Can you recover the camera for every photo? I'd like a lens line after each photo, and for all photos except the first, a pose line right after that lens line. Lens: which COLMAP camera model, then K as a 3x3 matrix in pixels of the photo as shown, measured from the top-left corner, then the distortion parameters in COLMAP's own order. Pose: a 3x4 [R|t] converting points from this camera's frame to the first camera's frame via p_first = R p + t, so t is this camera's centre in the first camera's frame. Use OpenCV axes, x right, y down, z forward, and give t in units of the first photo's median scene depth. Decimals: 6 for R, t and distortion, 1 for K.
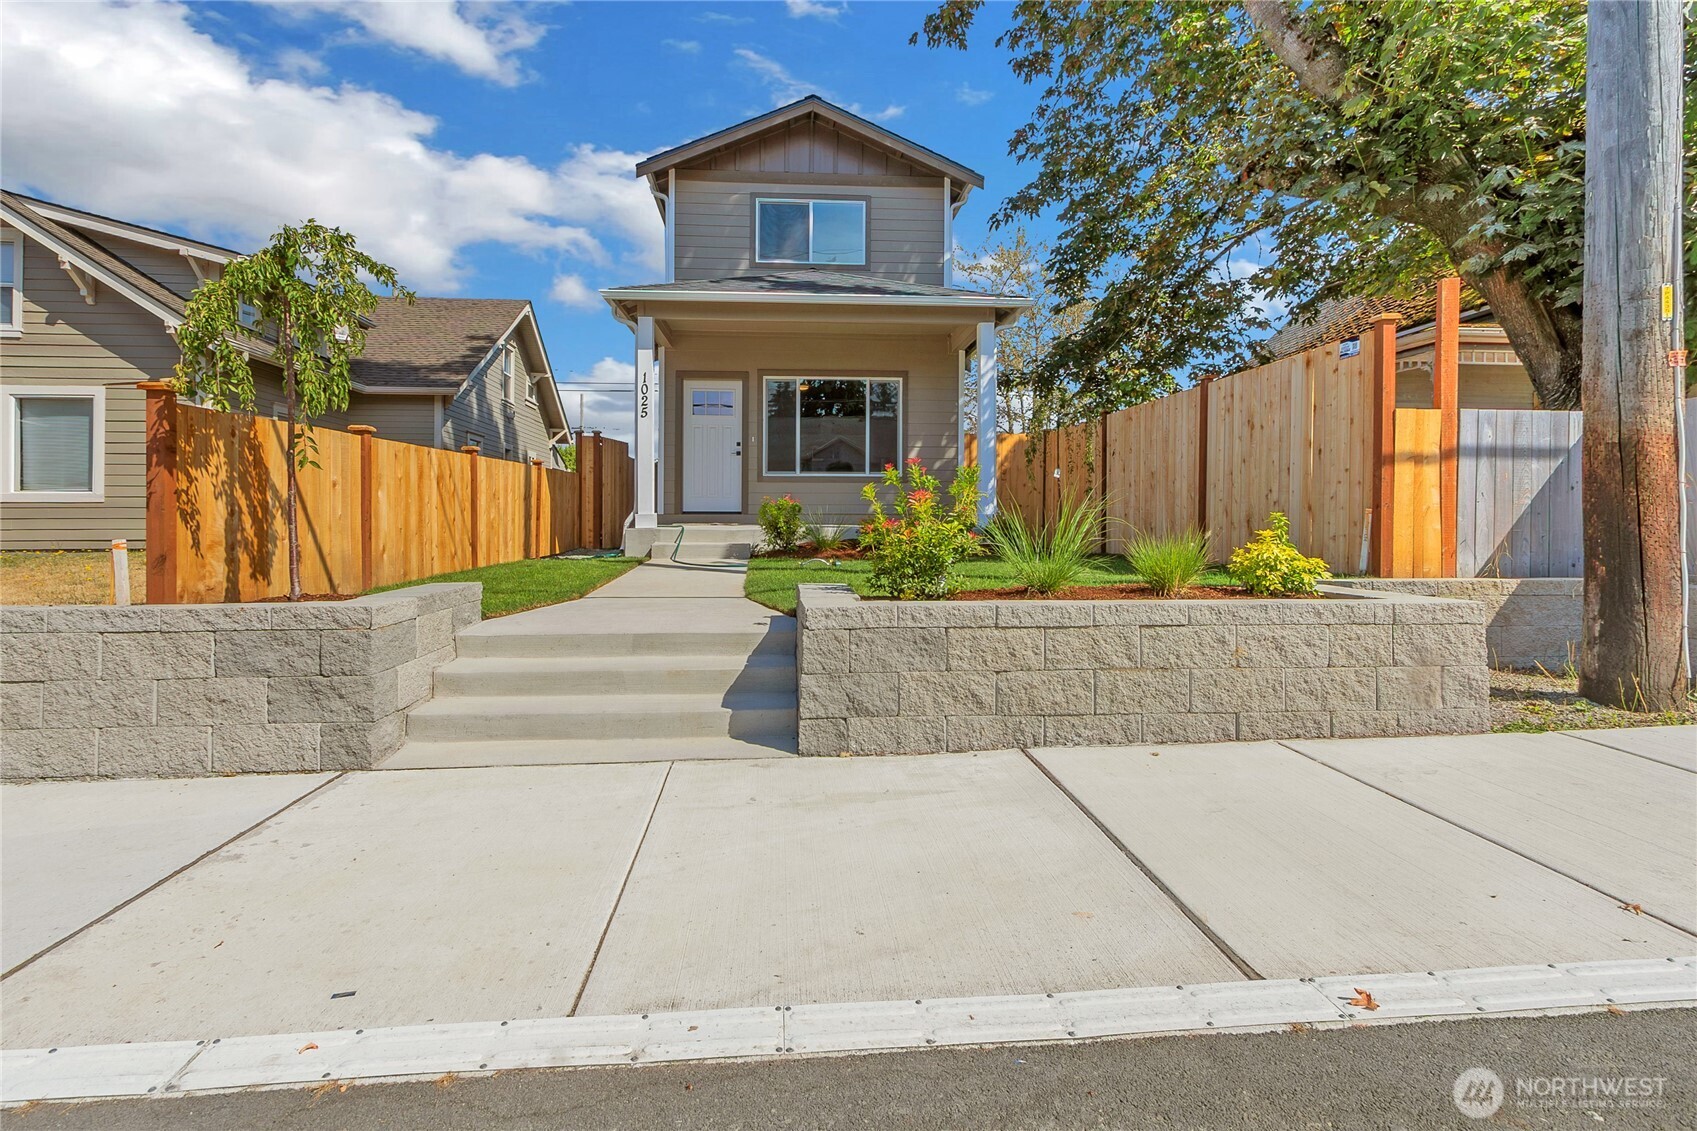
lens RADIAL K [[795.5, 0, 840.1], [0, 795.5, 502.0], [0, 0, 1]] dist [0.001135, -0.001644]
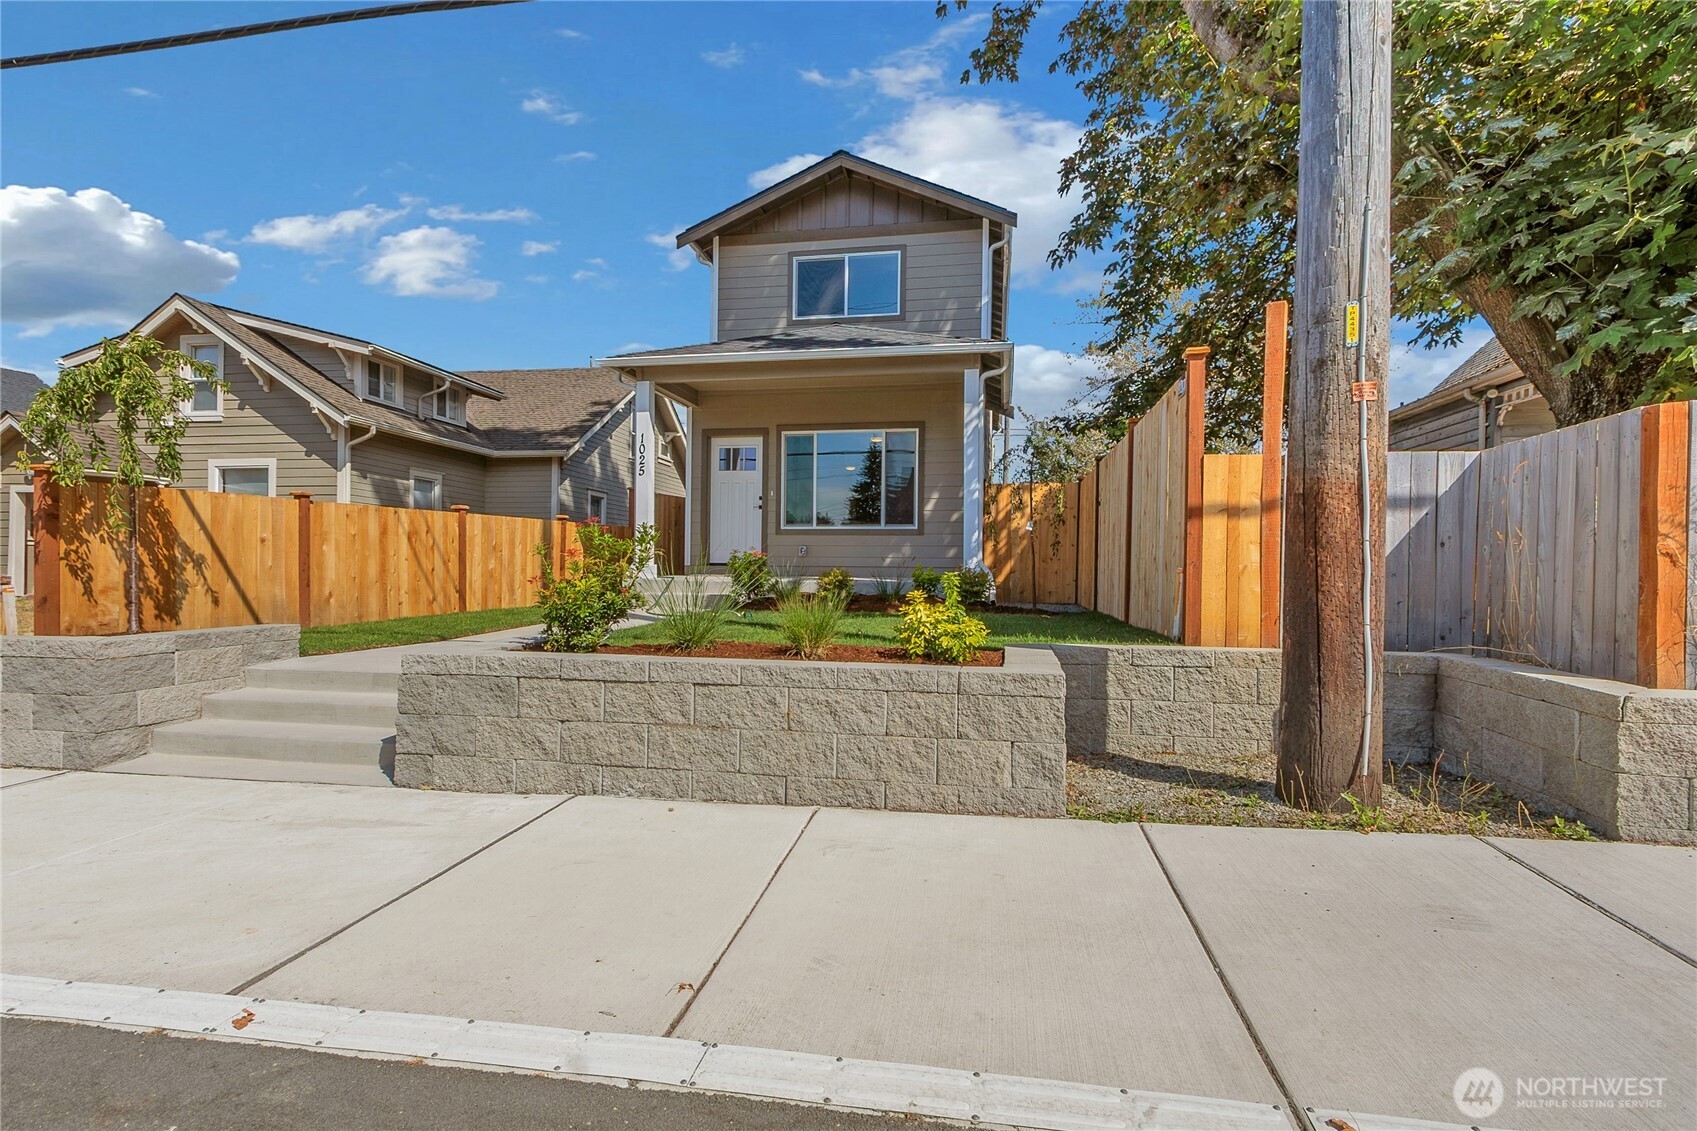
lens RADIAL K [[795.5, 0, 813.7], [0, 795.5, 556.0], [0, 0, 1]] dist [0.001135, -0.001644]
pose [[0.969244, 0.003389, -0.246079, 0.552385], [-0.002164, 0.999984, 0.005245, -0.009009], [0.246093, -0.004552, 0.969236, 0.039775]]
